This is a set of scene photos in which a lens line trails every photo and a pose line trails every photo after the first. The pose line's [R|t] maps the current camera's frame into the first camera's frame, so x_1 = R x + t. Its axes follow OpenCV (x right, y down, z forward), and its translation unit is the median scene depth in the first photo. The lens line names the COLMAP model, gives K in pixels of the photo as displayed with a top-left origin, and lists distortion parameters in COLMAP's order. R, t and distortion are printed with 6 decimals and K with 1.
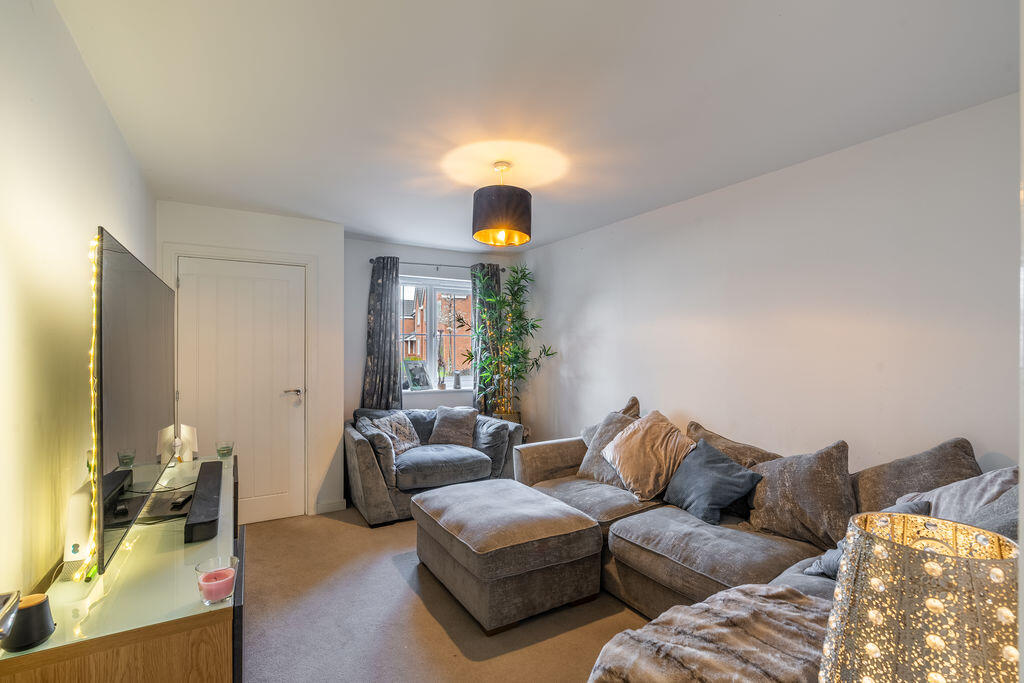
lens RADIAL K [[469.4, 0, 503.9], [0, 469.4, 347.1], [0, 0, 1]] dist [0.000222, 0.000135]
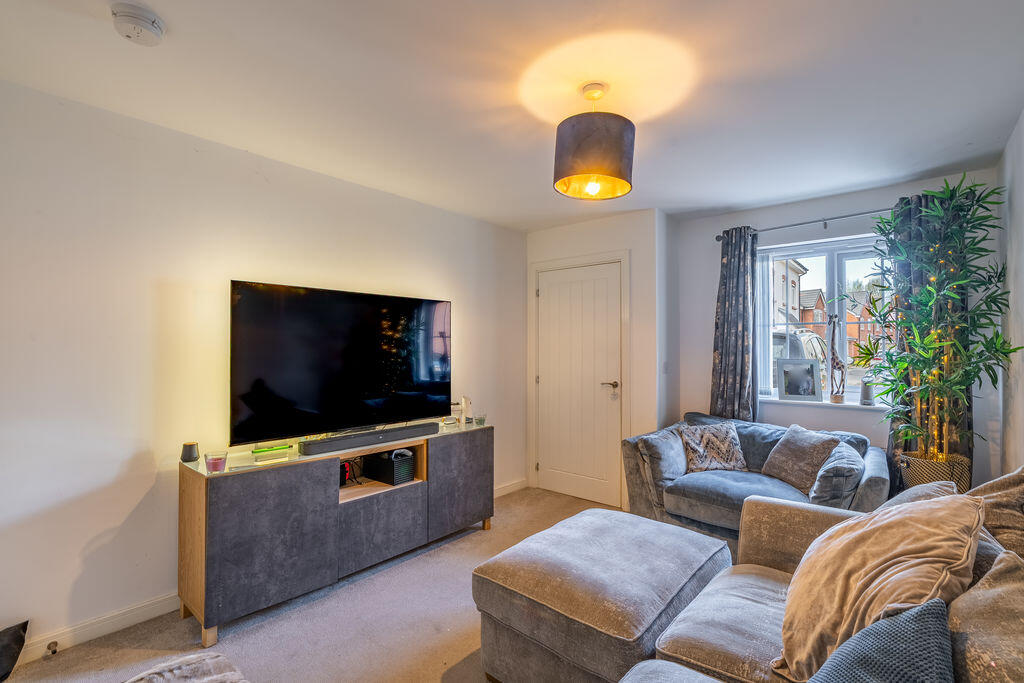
lens RADIAL K [[469.4, 0, 505.5], [0, 469.4, 343.7], [0, 0, 1]] dist [0.000222, 0.000135]
pose [[0.324509, -0.009721, -0.945833, 0.384224], [0.002177, 0.999952, -0.009531, 0.011556], [0.945880, 0.001034, 0.324514, 0.370111]]
